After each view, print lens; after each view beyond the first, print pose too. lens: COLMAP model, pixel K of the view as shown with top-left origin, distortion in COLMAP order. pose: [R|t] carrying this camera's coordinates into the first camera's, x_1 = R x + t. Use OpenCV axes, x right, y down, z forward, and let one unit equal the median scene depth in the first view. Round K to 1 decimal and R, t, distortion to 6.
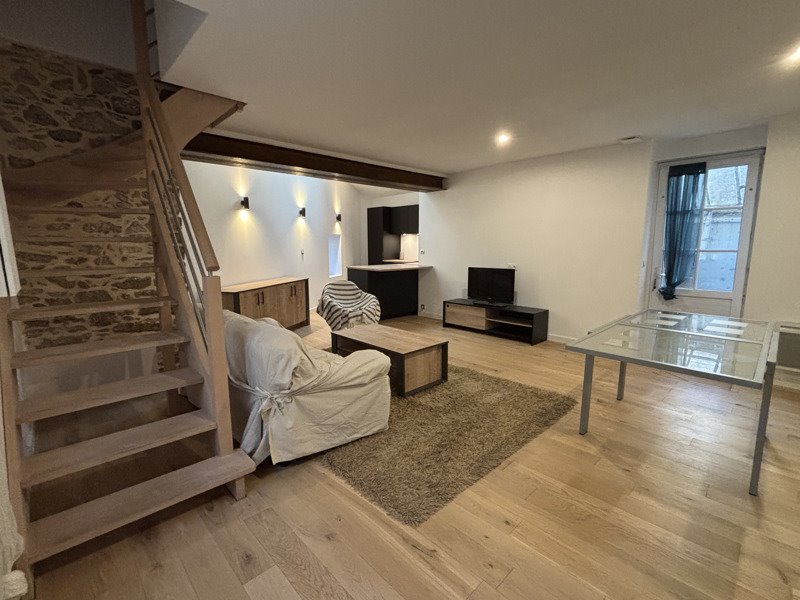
lens RADIAL K [[371.2, 0, 400.0], [0, 371.2, 300.0], [0, 0, 1]] dist [-0.001505, -0.000836]
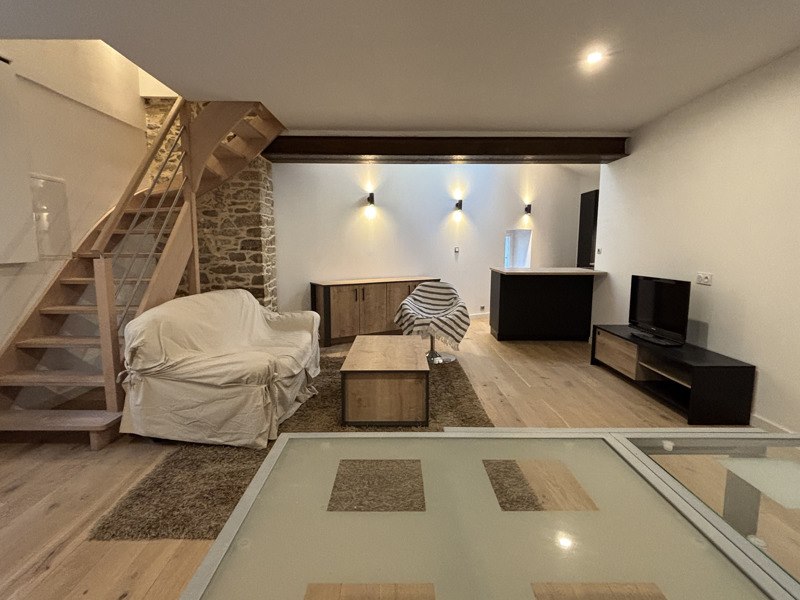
lens RADIAL K [[412.3, 0, 400.0], [0, 412.3, 300.0], [0, 0, 1]] dist [-0.003914, -0.001939]
pose [[0.725227, 0.092637, -0.682249, 0.488794], [-0.107147, 0.994020, 0.021074, -0.026403], [0.680121, 0.057817, 0.730816, 0.306504]]
